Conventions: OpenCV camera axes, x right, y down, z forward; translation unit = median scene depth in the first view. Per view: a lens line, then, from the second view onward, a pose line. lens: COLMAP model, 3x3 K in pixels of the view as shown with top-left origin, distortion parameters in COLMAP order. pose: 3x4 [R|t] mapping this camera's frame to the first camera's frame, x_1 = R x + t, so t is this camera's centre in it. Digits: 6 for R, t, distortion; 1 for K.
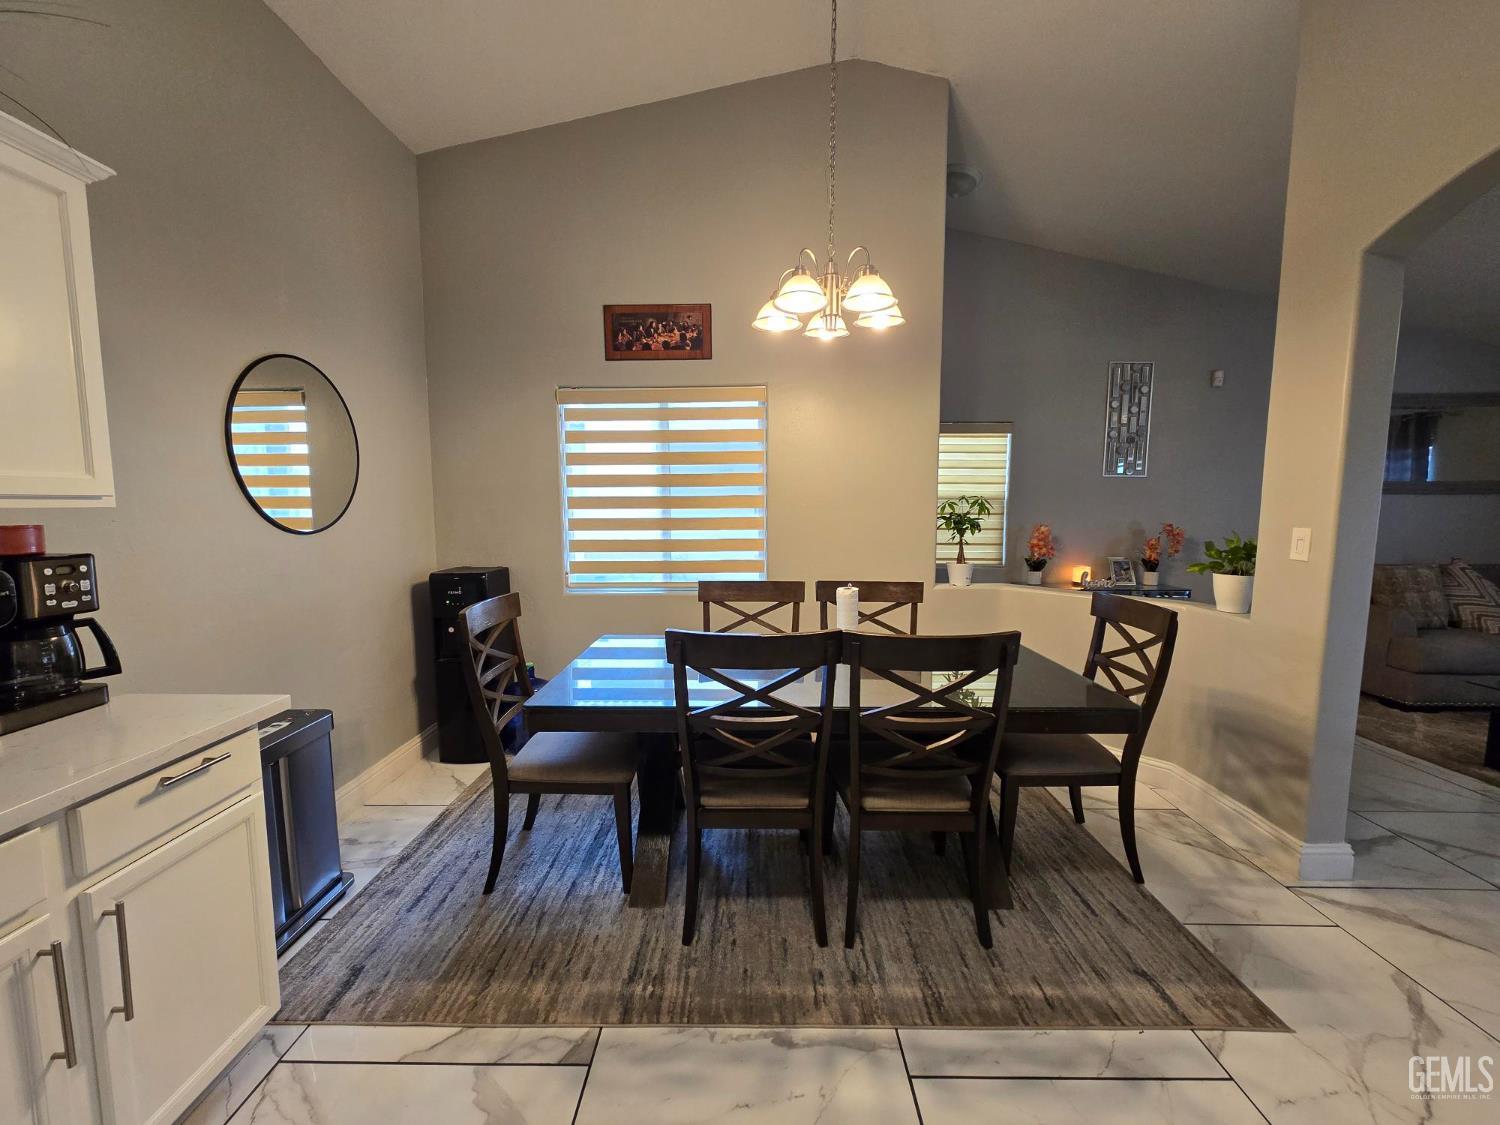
lens RADIAL K [[607.6, 0, 748.2], [0, 607.6, 565.0], [0, 0, 1]] dist [-0.008223, 0.000123]
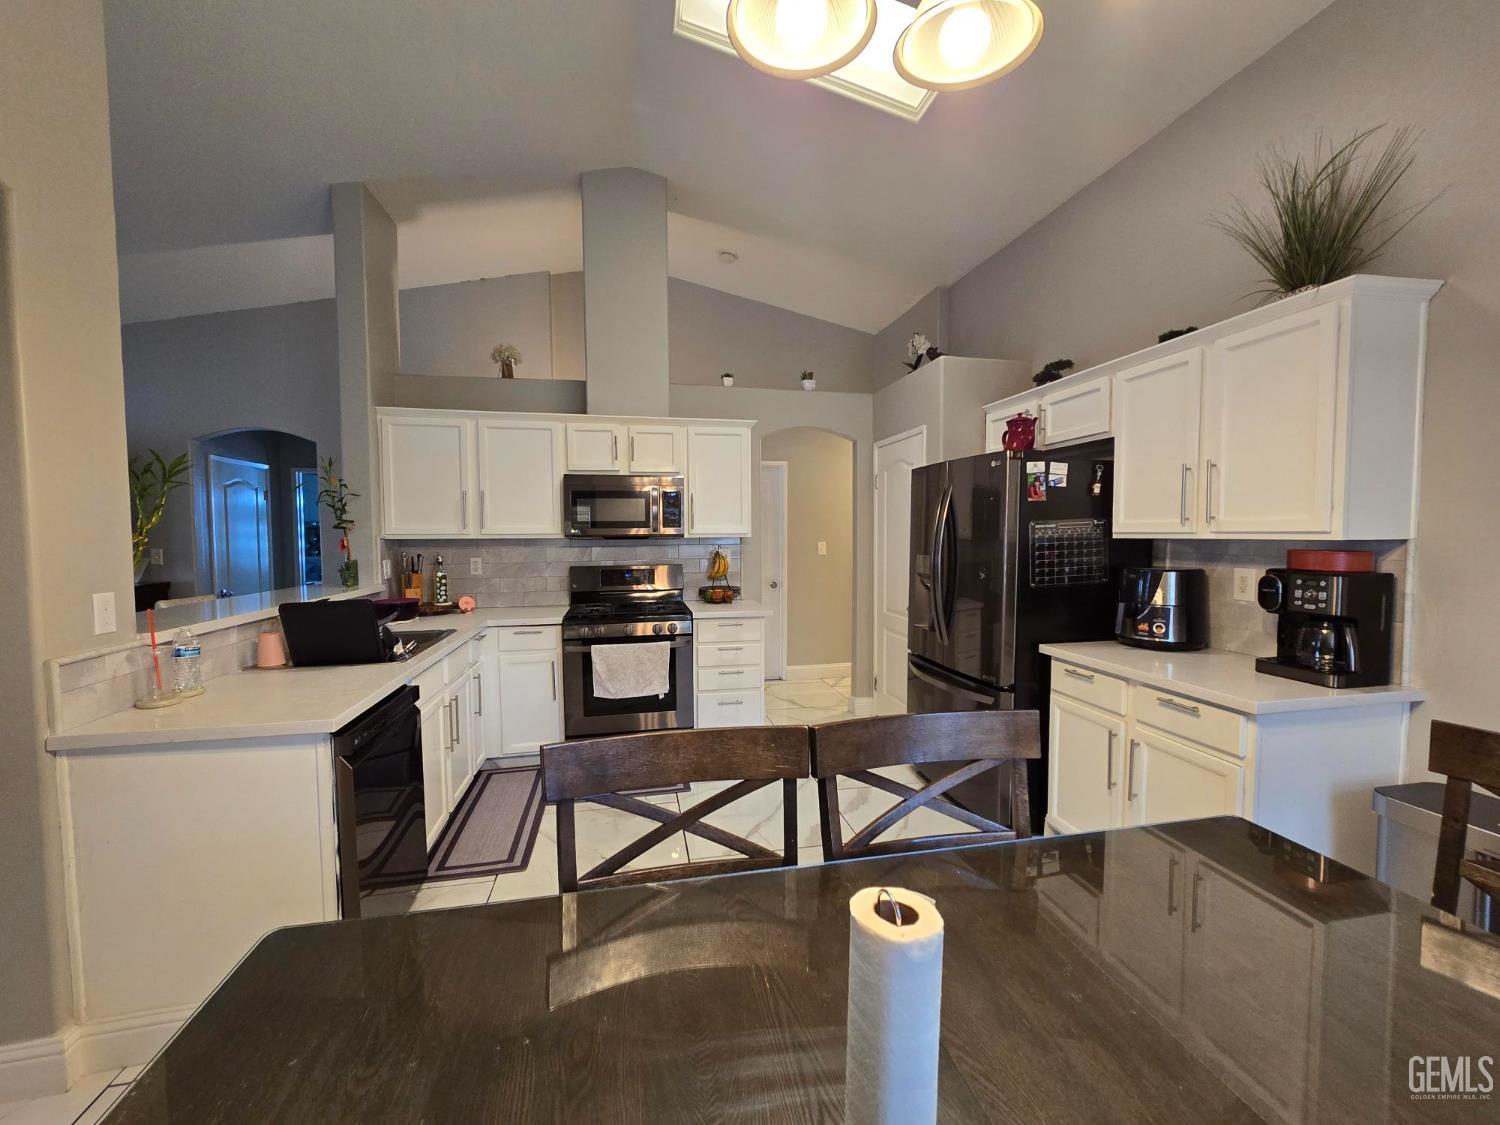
lens RADIAL K [[607.6, 0, 756.6], [0, 607.6, 562.9], [0, 0, 1]] dist [-0.008223, 0.000123]
pose [[-0.975358, 0.016786, -0.219990, 0.476230], [-0.015906, 0.989157, 0.145999, -0.228979], [0.220055, 0.145900, -0.964515, 2.097723]]
